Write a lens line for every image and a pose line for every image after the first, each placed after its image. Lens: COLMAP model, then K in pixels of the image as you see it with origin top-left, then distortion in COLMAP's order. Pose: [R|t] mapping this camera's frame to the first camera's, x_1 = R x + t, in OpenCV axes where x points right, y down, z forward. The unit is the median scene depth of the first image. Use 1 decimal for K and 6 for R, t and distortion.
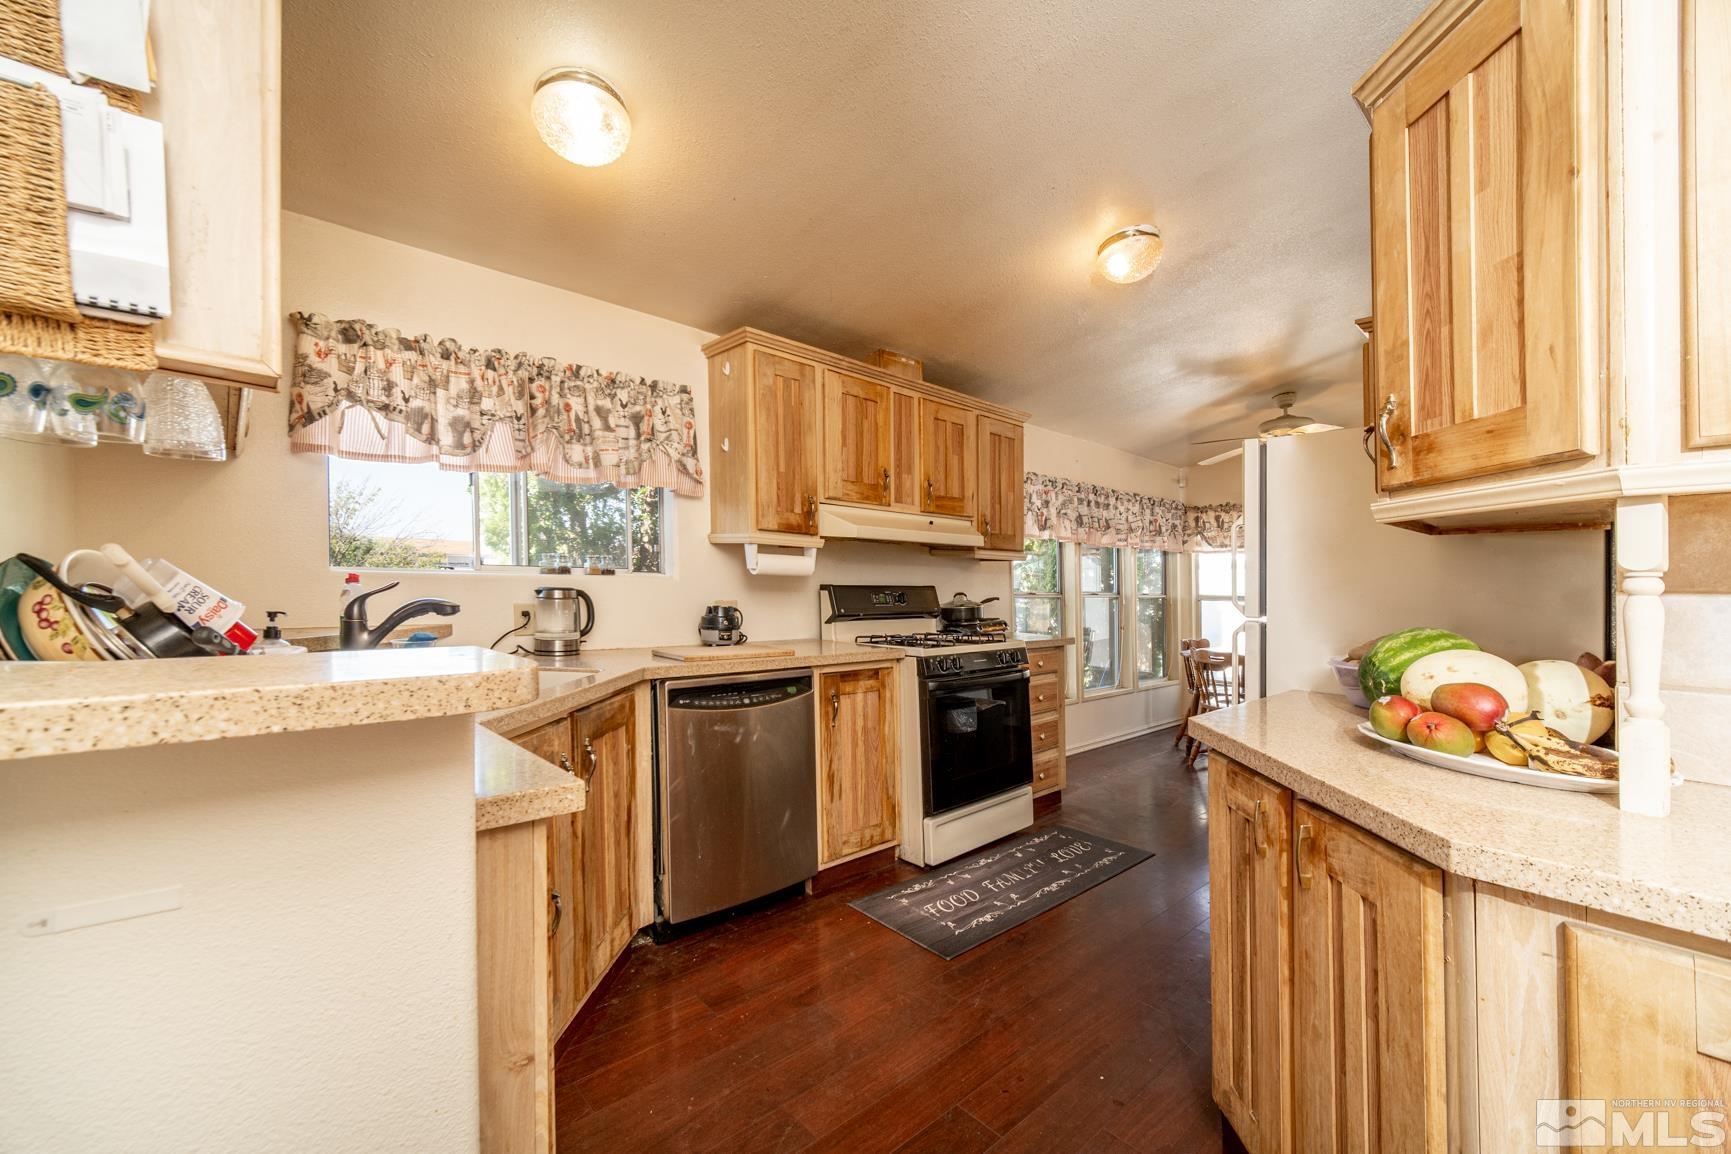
lens RADIAL K [[686.4, 0, 862.9], [0, 686.4, 587.2], [0, 0, 1]] dist [0.000407, 0.000169]
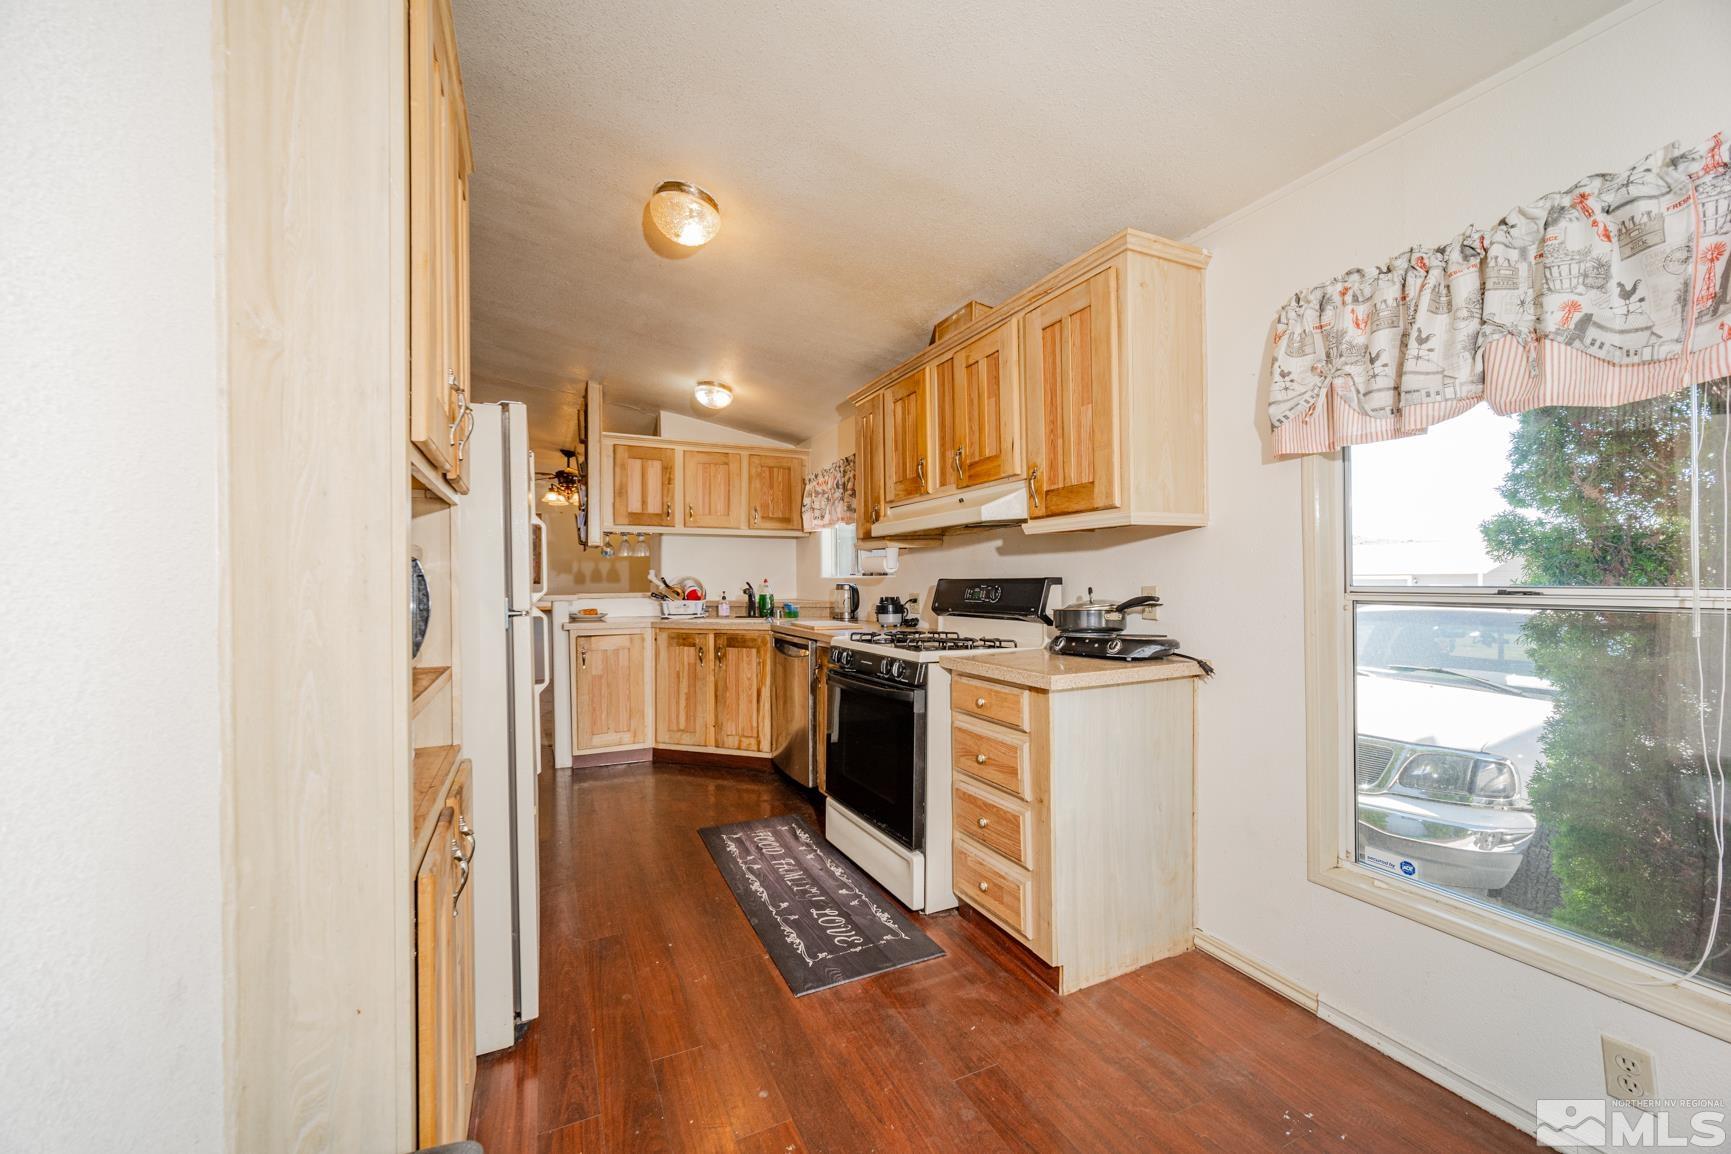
lens RADIAL K [[686.4, 0, 856.3], [0, 686.4, 586.1], [0, 0, 1]] dist [0.000407, 0.000169]
pose [[-0.306852, 0.008295, -0.951721, 1.113129], [0.023460, 0.999724, 0.001150, 0.004090], [0.951468, -0.021975, -0.306962, 1.376146]]
